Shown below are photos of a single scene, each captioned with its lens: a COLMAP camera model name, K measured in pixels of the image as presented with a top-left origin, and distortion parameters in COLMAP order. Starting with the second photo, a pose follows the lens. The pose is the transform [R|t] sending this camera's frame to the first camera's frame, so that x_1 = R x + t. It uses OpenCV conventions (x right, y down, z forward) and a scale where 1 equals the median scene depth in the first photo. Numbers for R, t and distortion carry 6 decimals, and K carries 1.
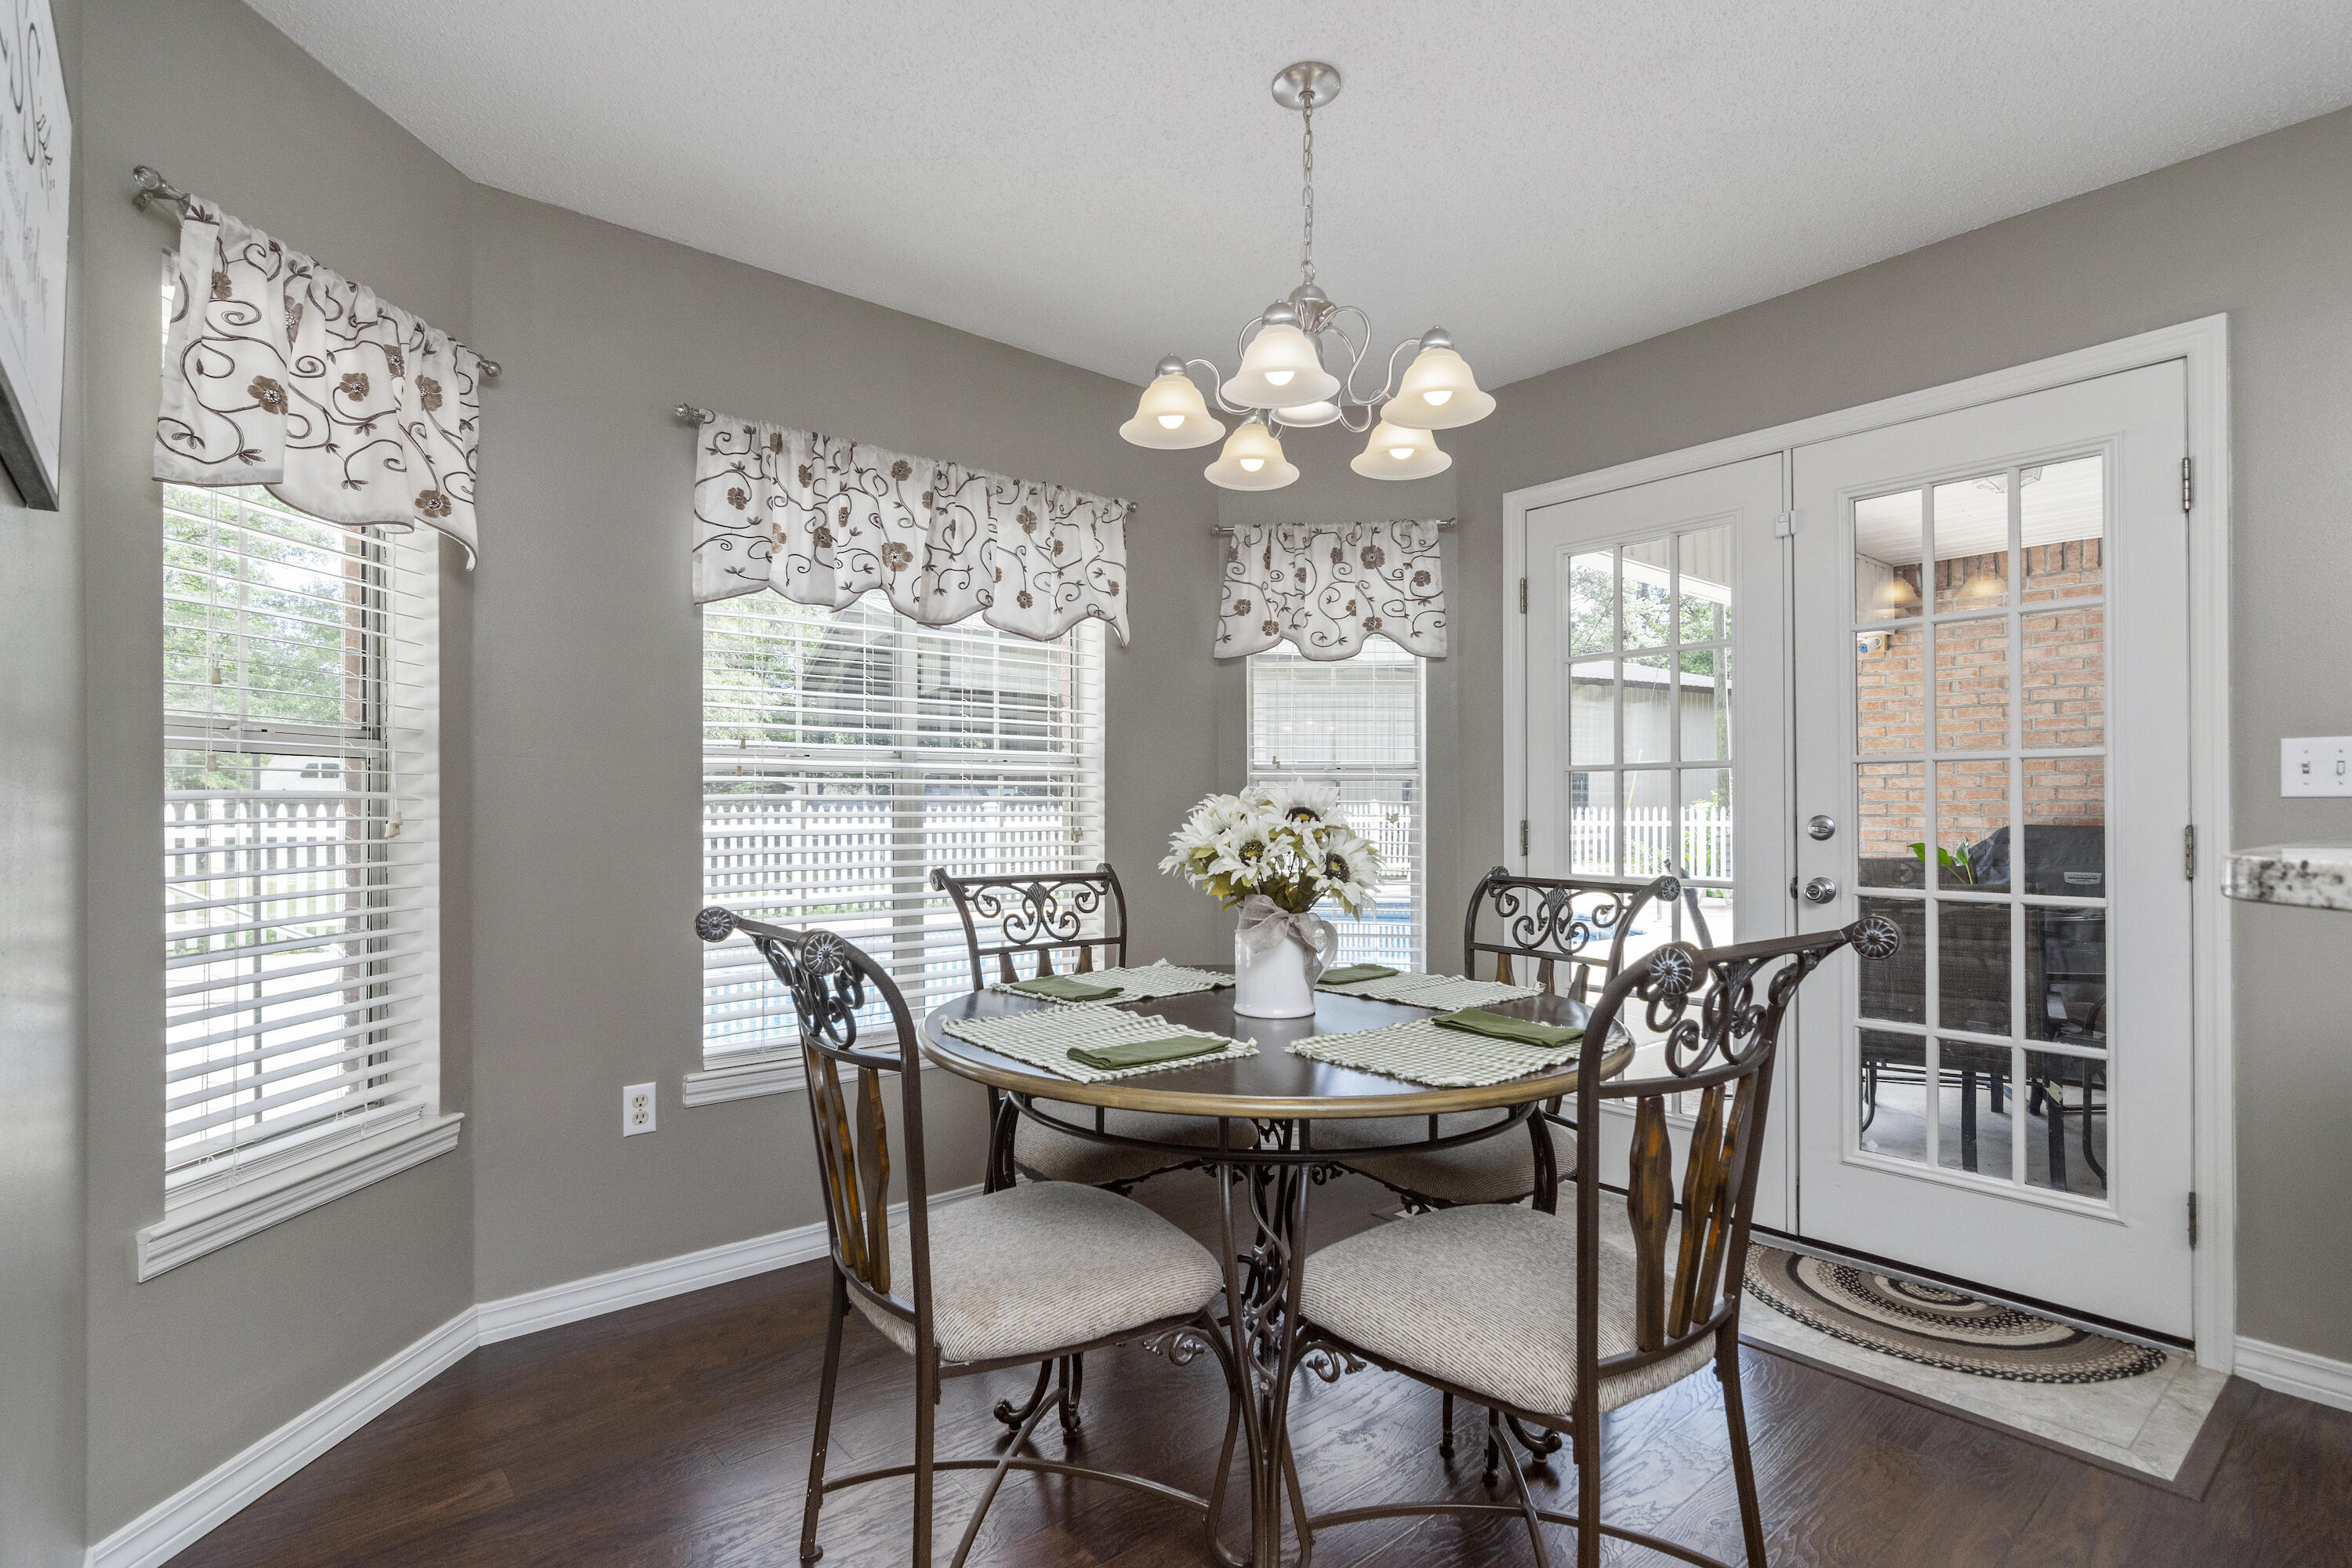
lens RADIAL K [[1144.8, 0, 1138.3], [0, 1144.8, 810.0], [0, 0, 1]] dist [-0.000695, -0.000034]
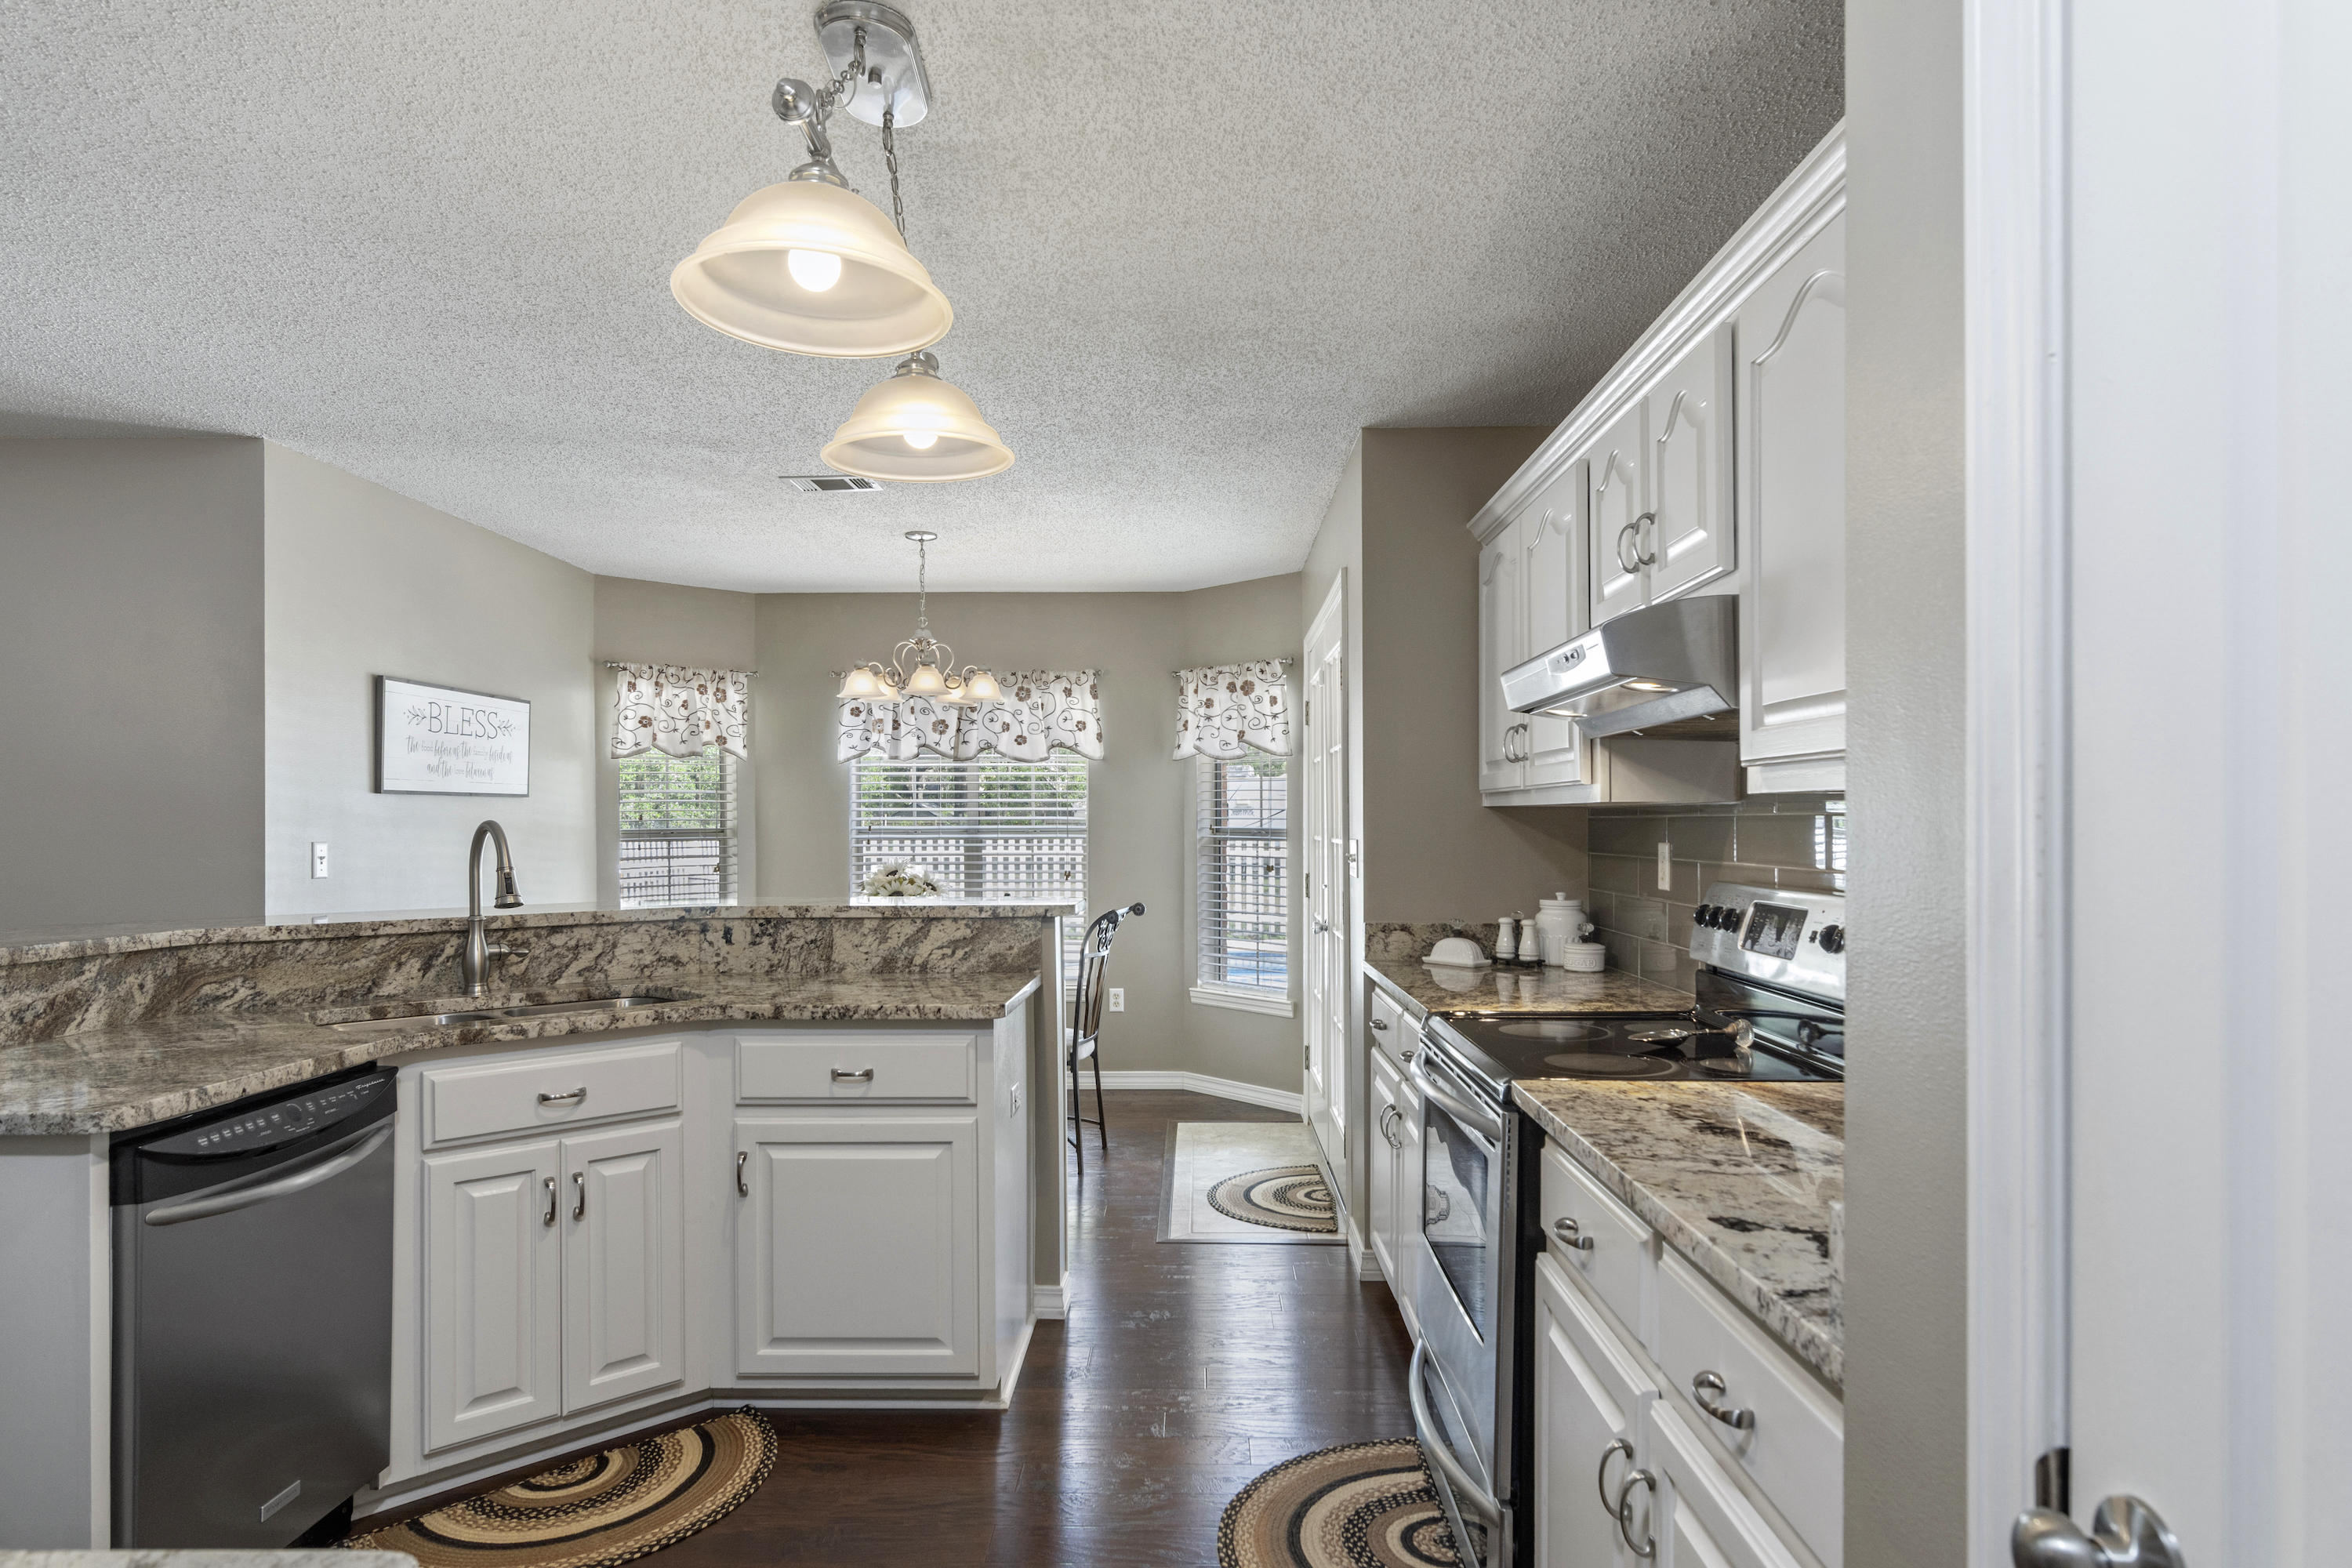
lens RADIAL K [[1353.8, 0, 1164.3], [0, 1353.8, 820.5], [0, 0, 1]] dist [-0.002705, -0.000782]
pose [[0.748890, 0.000817, -0.662694, 1.532333], [0.004570, 0.999969, 0.006397, -0.078648], [0.662679, -0.007819, 0.748863, -0.427761]]
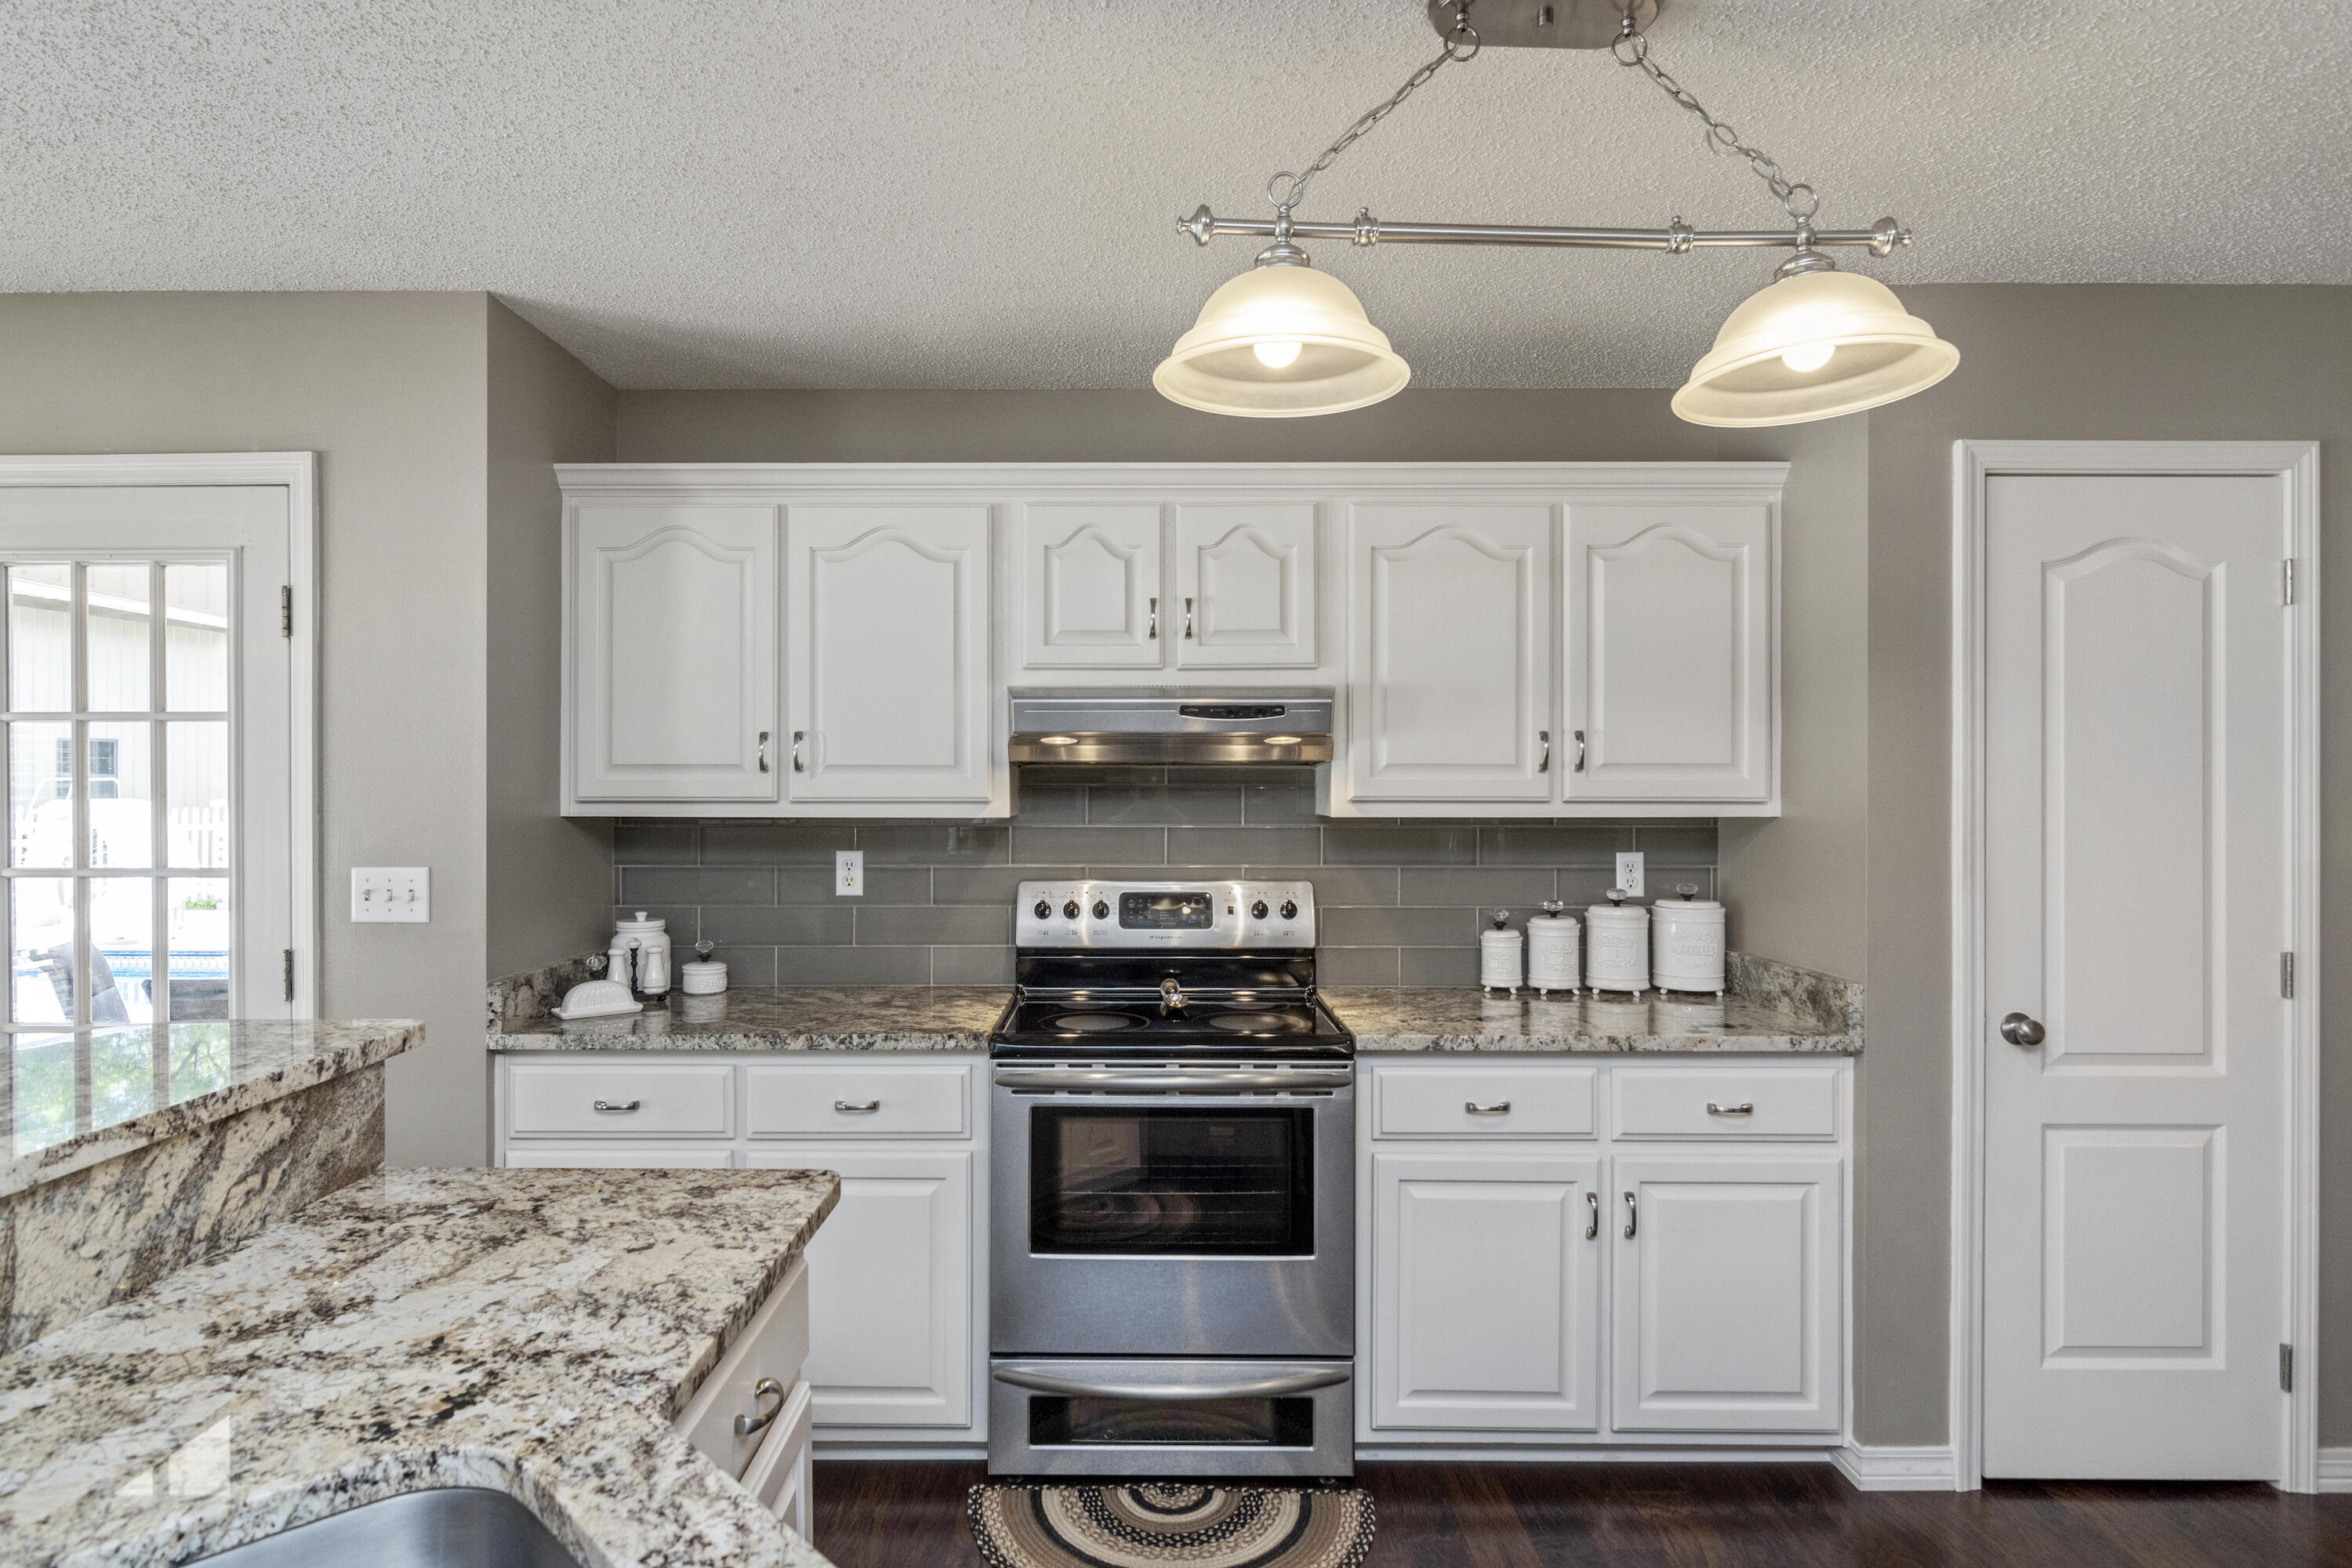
lens RADIAL K [[1281.0, 0, 1131.8], [0, 1281.0, 787.7], [0, 0, 1]] dist [-0.001789, -0.000372]
pose [[0.645320, 0.001618, 0.763911, 0.420805], [-0.009075, 0.999943, 0.005548, -0.114550], [-0.763859, -0.010513, 0.645298, -0.231498]]
